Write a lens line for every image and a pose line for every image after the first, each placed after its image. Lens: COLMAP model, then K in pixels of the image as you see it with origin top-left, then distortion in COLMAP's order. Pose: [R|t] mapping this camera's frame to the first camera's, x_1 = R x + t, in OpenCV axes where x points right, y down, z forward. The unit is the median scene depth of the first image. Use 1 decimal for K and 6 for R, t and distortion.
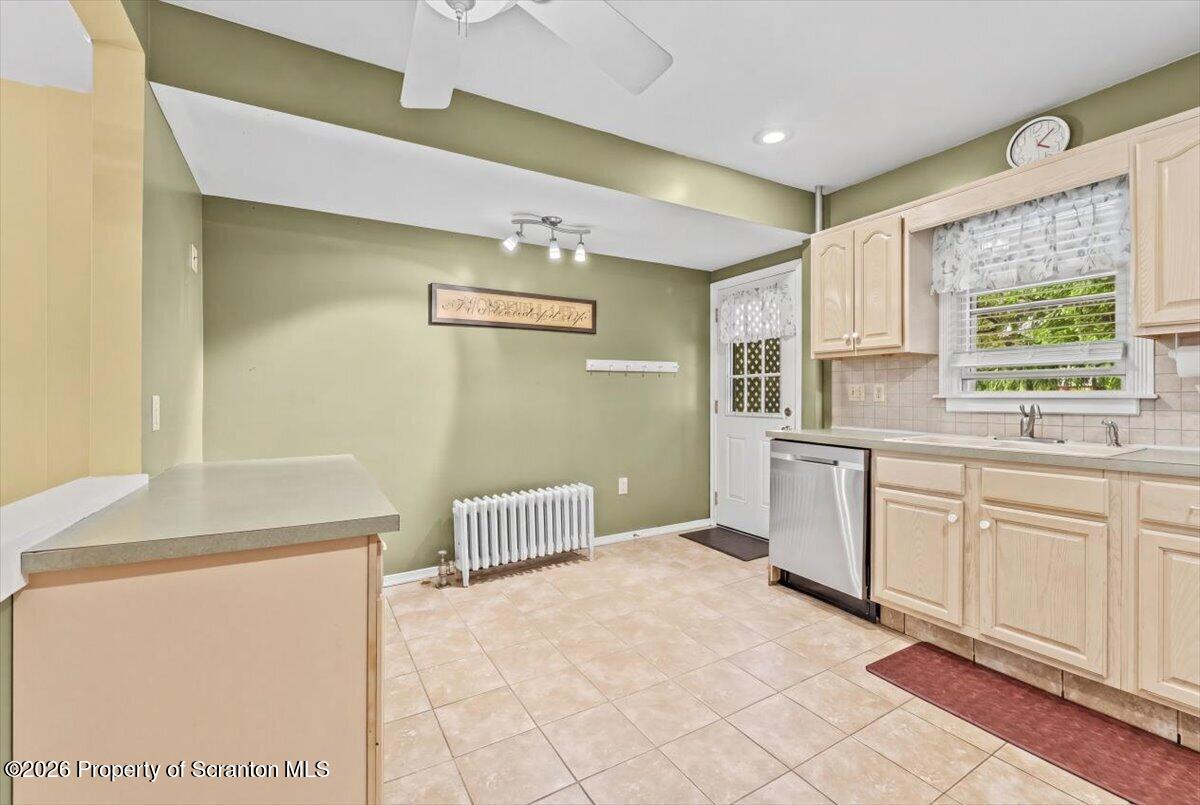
lens RADIAL K [[506.1, 0, 600.1], [0, 506.1, 401.3], [0, 0, 1]] dist [-0.006601, 0.000658]
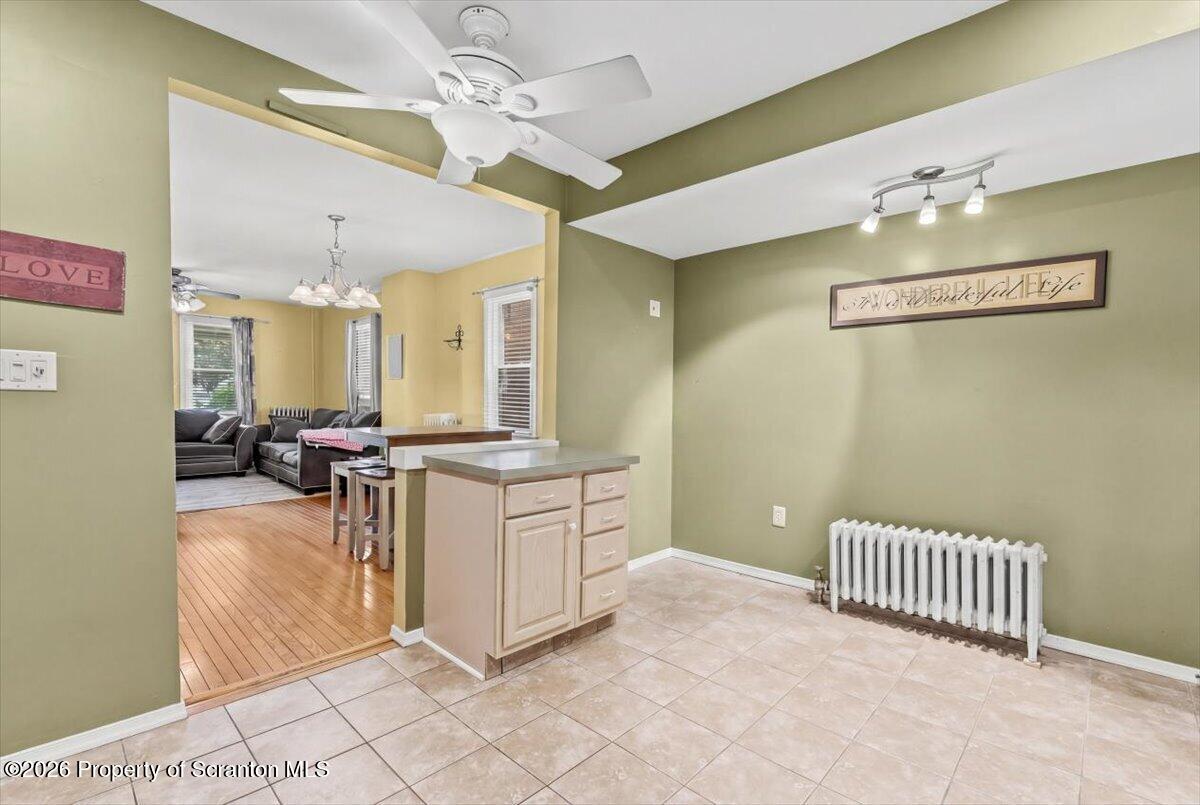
lens RADIAL K [[539.1, 0, 593.9], [0, 539.1, 422.8], [0, 0, 1]] dist [-0.005334, -0.000289]
pose [[0.272340, 0.052878, -0.960747, 0.615261], [-0.028946, 0.998487, 0.046750, -0.012792], [0.961766, 0.015078, 0.273459, 0.349095]]
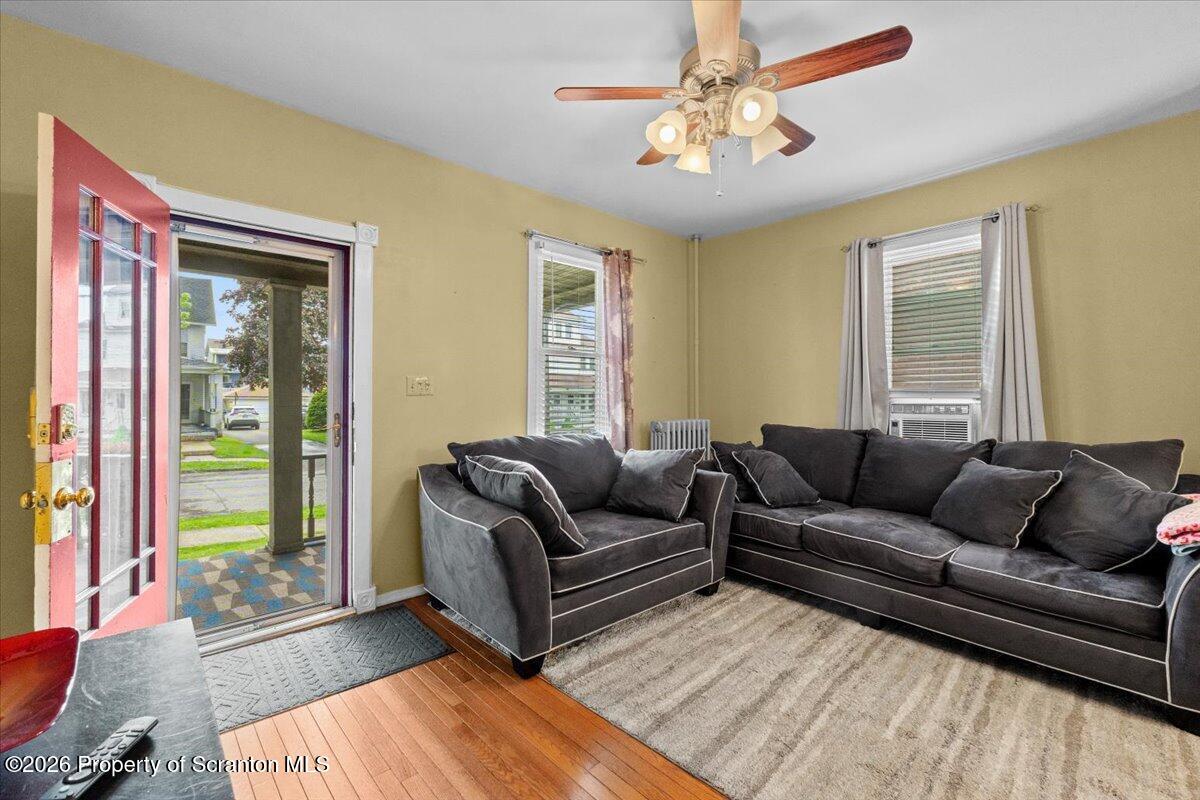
lens RADIAL K [[506.1, 0, 598.0], [0, 506.1, 391.2], [0, 0, 1]] dist [-0.006601, 0.000658]
pose [[0.225939, -0.002058, -0.974139, -1.451024], [-0.008066, 0.999960, -0.003983, 0.008280], [0.974108, 0.008757, 0.225913, -1.099433]]
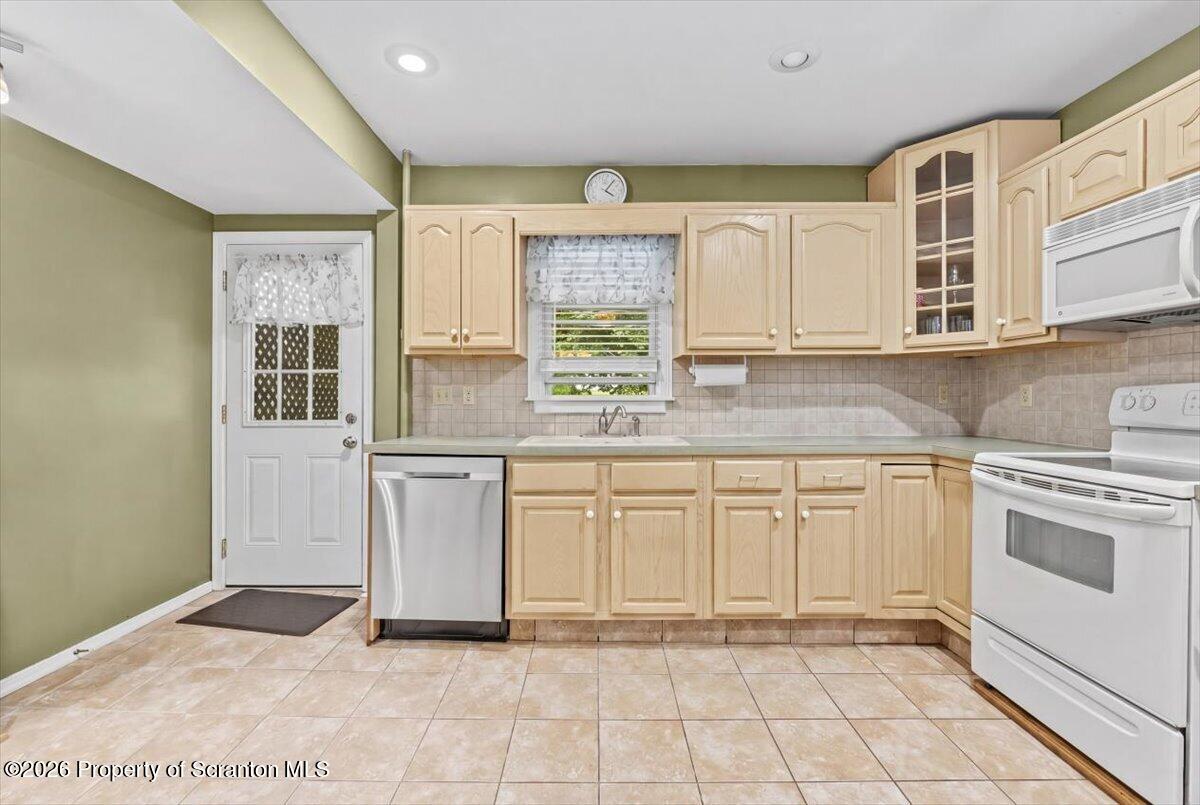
lens RADIAL K [[513.2, 0, 596.4], [0, 513.2, 401.1], [0, 0, 1]] dist [-0.007239, -0.000345]
pose [[0.504996, -0.002366, 0.863118, -0.178543], [0.007617, 0.999970, -0.001715, -0.002968], [-0.863088, 0.007441, 0.504999, 0.349743]]
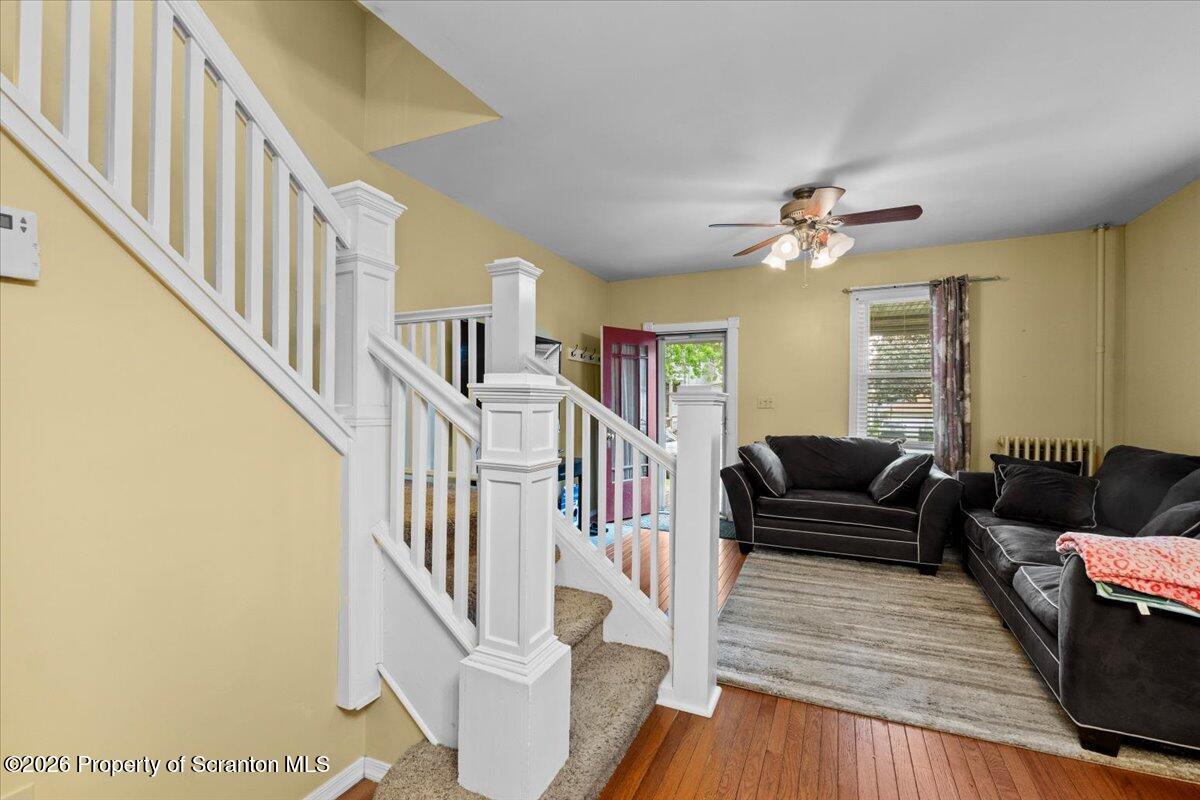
lens RADIAL K [[513.2, 0, 596.9], [0, 513.2, 410.3], [0, 0, 1]] dist [-0.007239, -0.000345]
pose [[-0.820768, 0.003073, -0.571253, -1.003295], [-0.008238, 0.999818, 0.017214, -0.001902], [0.571202, 0.018835, -0.820593, -0.028868]]
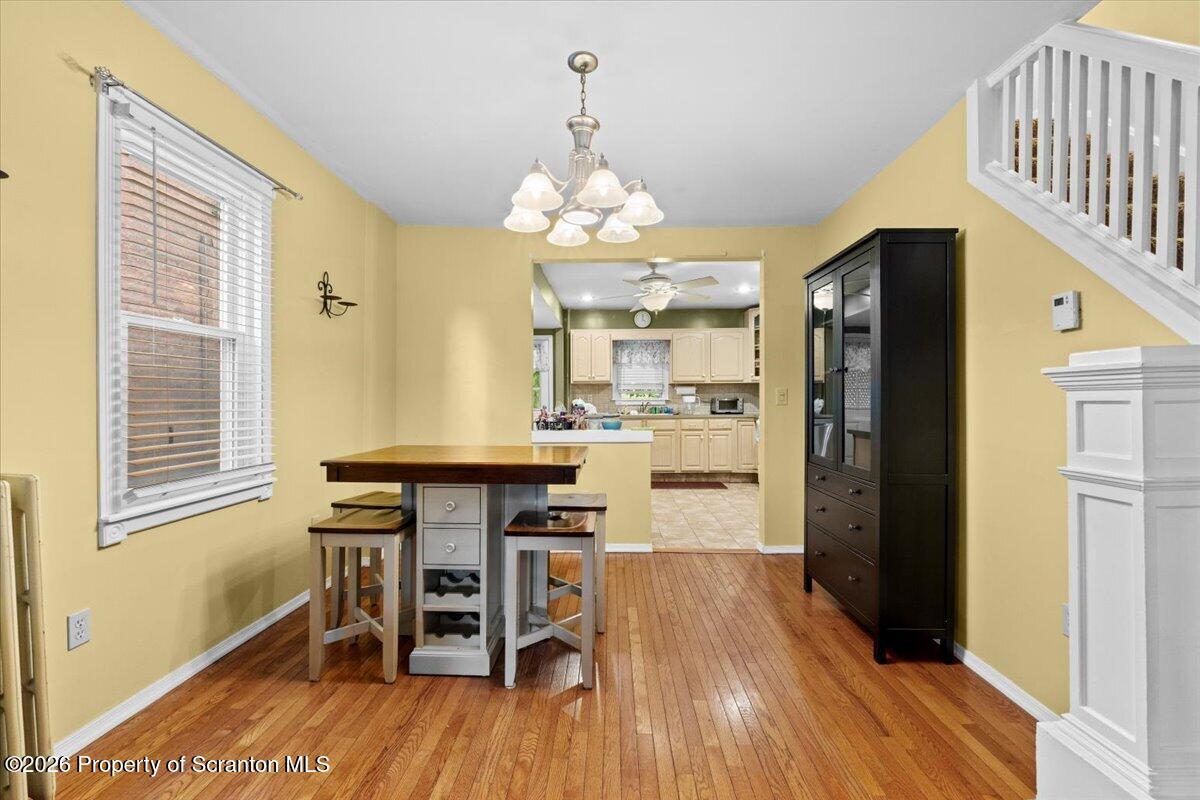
lens RADIAL K [[506.1, 0, 595.3], [0, 506.1, 400.5], [0, 0, 1]] dist [-0.006601, 0.000658]
pose [[0.525133, -0.002100, 0.851017, -1.733116], [0.011238, 0.999927, -0.004467, 0.005863], [-0.850946, 0.011909, 0.525118, -0.356578]]
